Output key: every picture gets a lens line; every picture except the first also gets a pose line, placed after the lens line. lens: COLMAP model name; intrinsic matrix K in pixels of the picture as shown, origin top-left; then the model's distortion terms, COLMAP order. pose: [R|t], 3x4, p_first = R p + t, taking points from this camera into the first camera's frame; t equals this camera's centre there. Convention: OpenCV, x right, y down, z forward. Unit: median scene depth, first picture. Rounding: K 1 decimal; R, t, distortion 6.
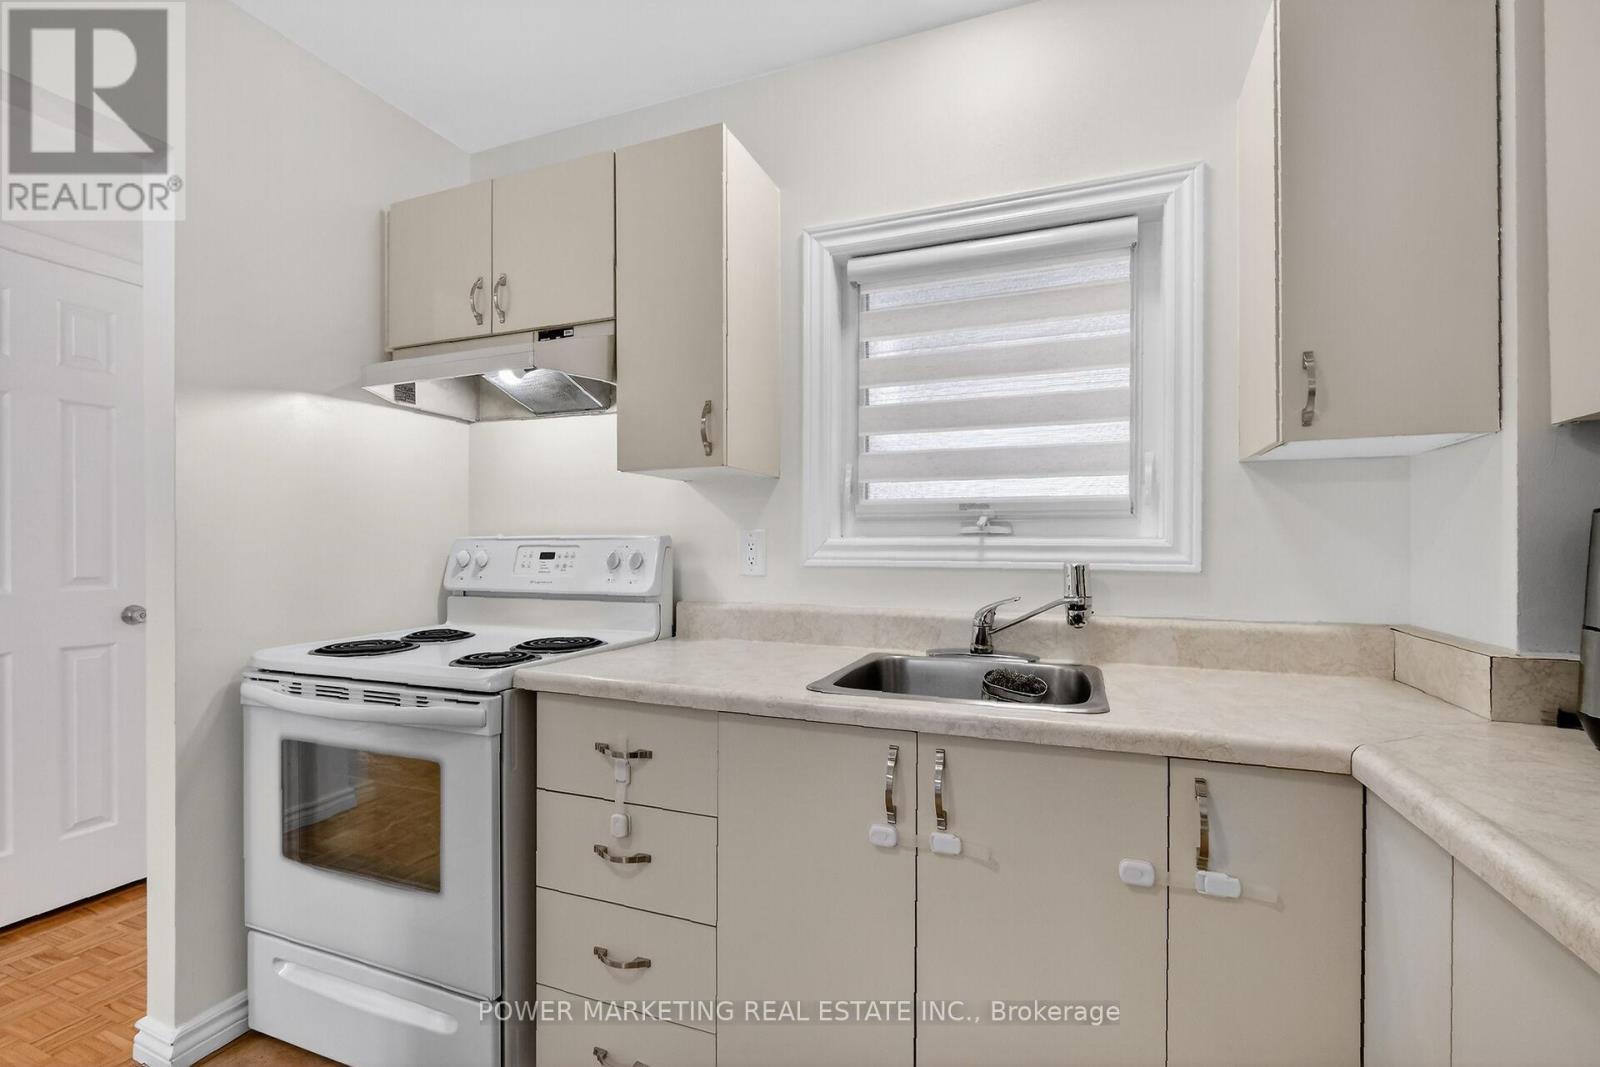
lens RADIAL K [[691.9, 0, 802.9], [0, 691.9, 542.4], [0, 0, 1]] dist [-0.005388, 0.000253]
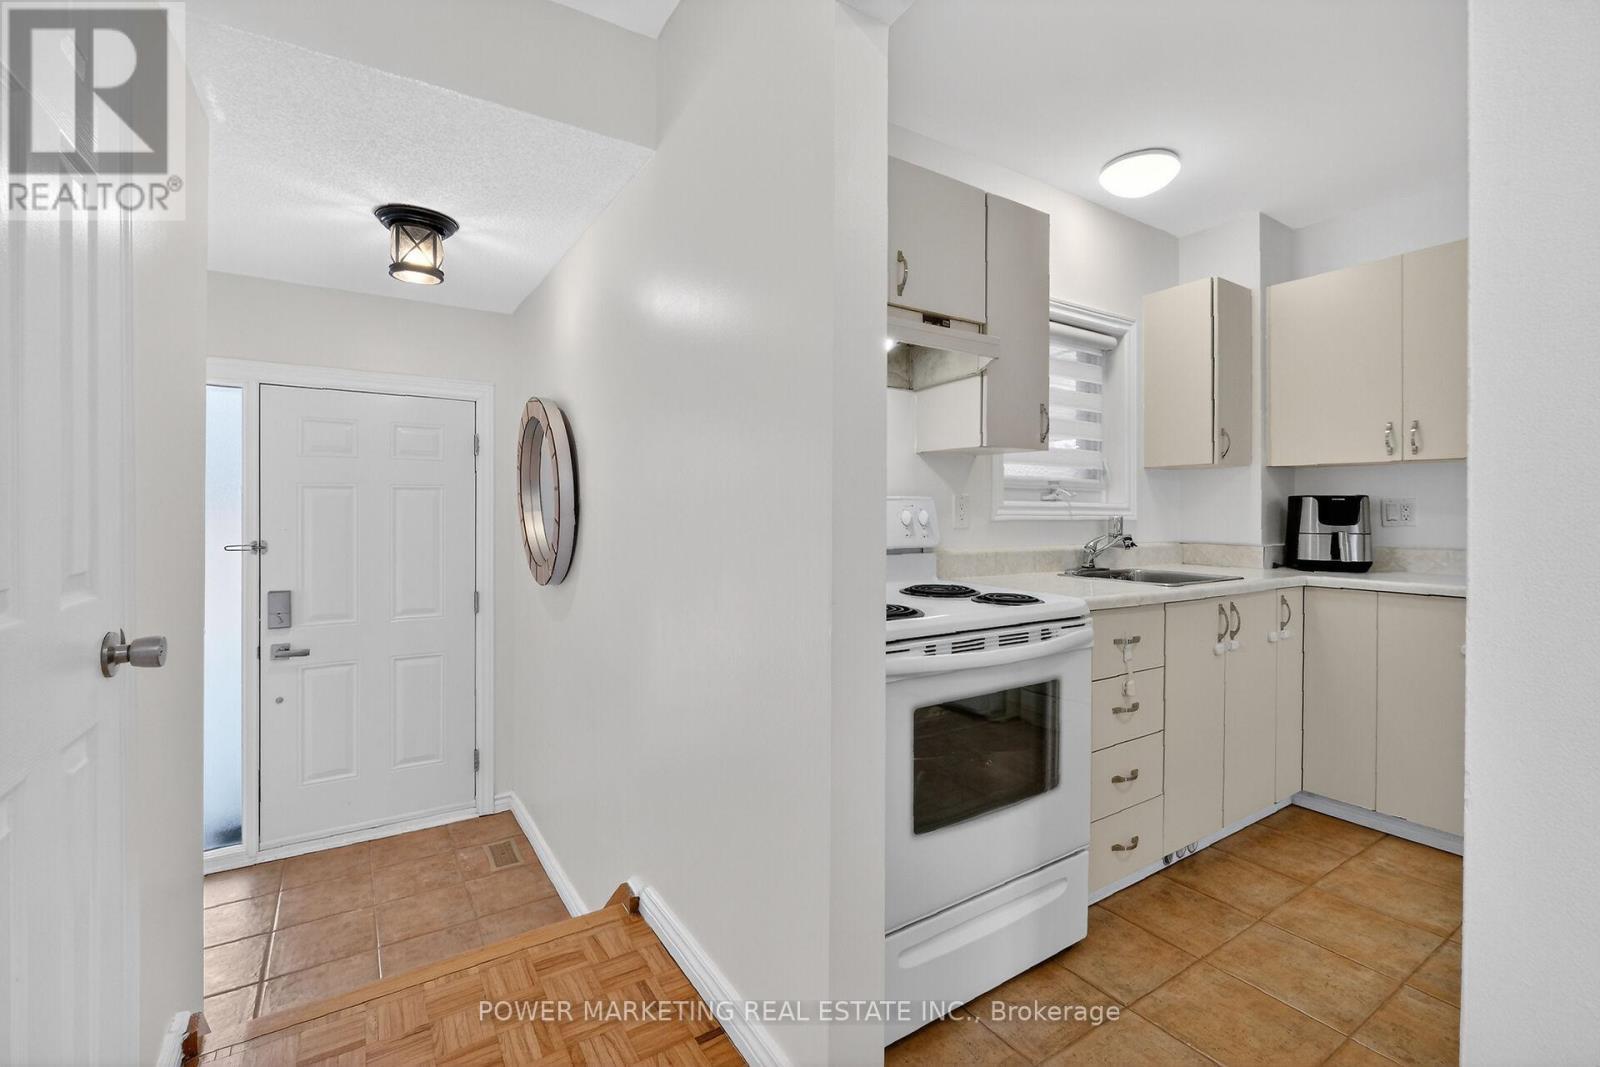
lens RADIAL K [[691.9, 0, 794.2], [0, 691.9, 505.4], [0, 0, 1]] dist [-0.005388, 0.000253]
pose [[0.592427, 0.004525, 0.805612, -1.641456], [-0.006813, 0.999977, -0.000607, 0.008440], [-0.805596, -0.005129, 0.592444, 0.586680]]
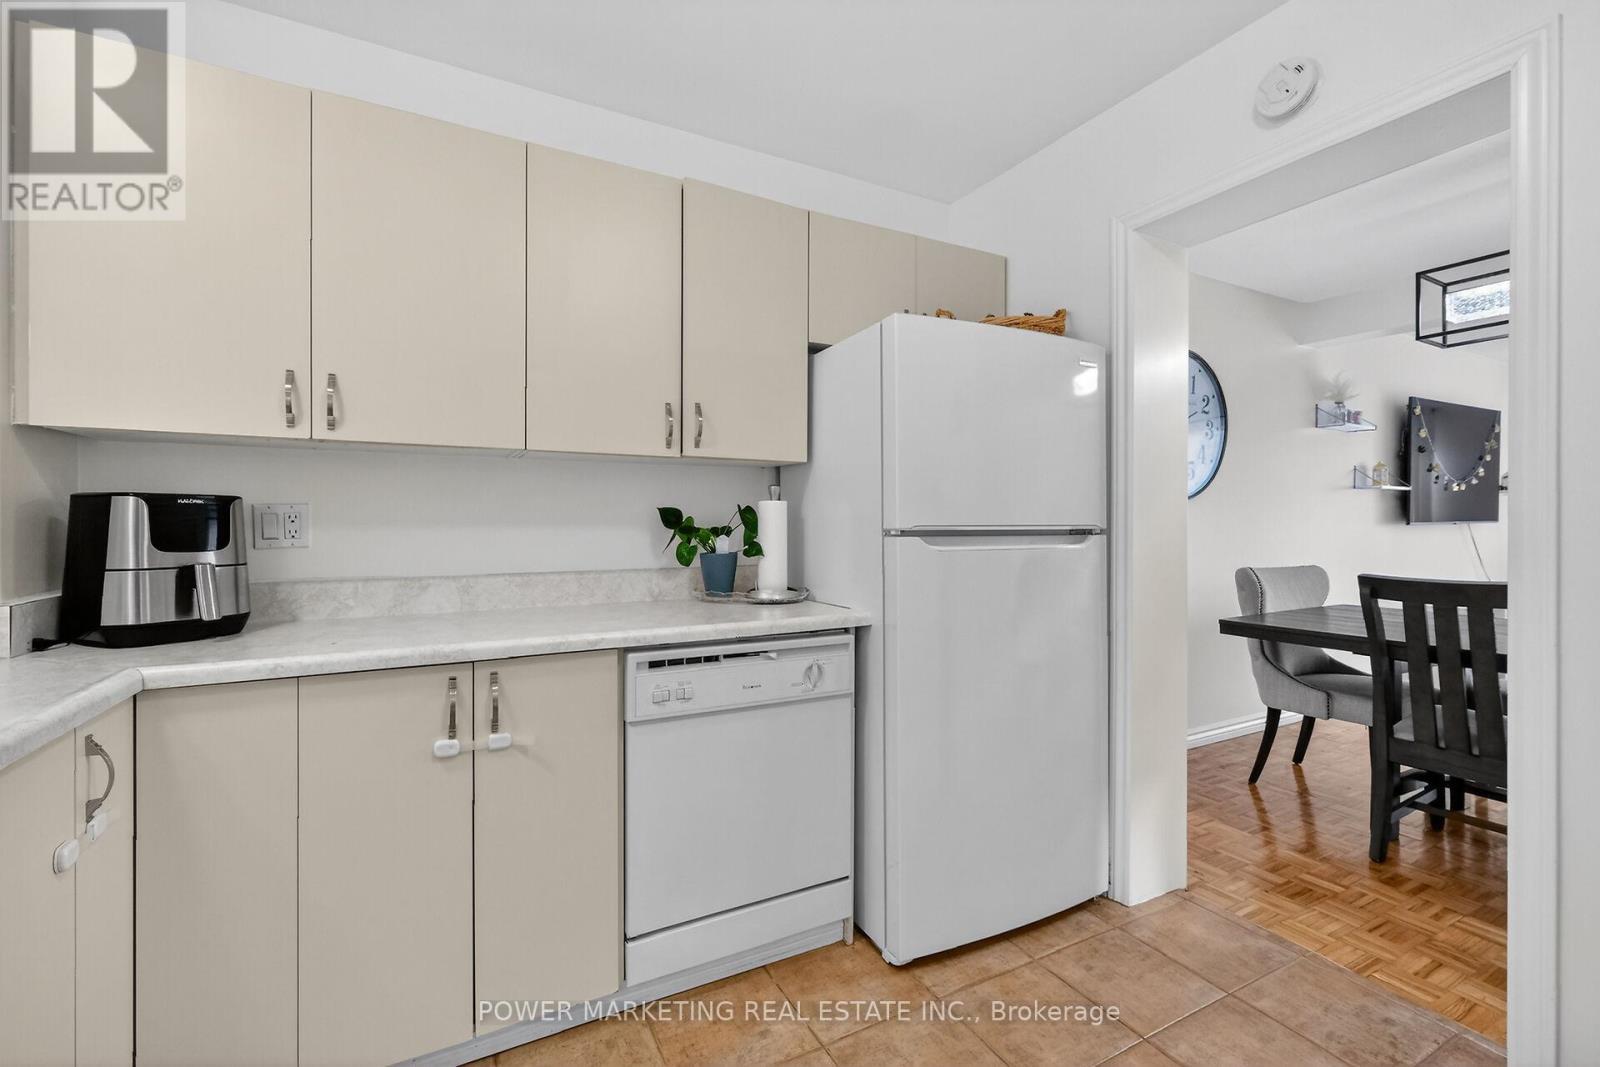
lens RADIAL K [[691.9, 0, 814.6], [0, 691.9, 523.1], [0, 0, 1]] dist [-0.005388, 0.000253]
pose [[-0.762830, -0.004041, 0.646586, -0.589394], [-0.007032, 0.999973, -0.002047, 0.006402], [-0.646561, -0.006108, -0.762838, 0.677413]]
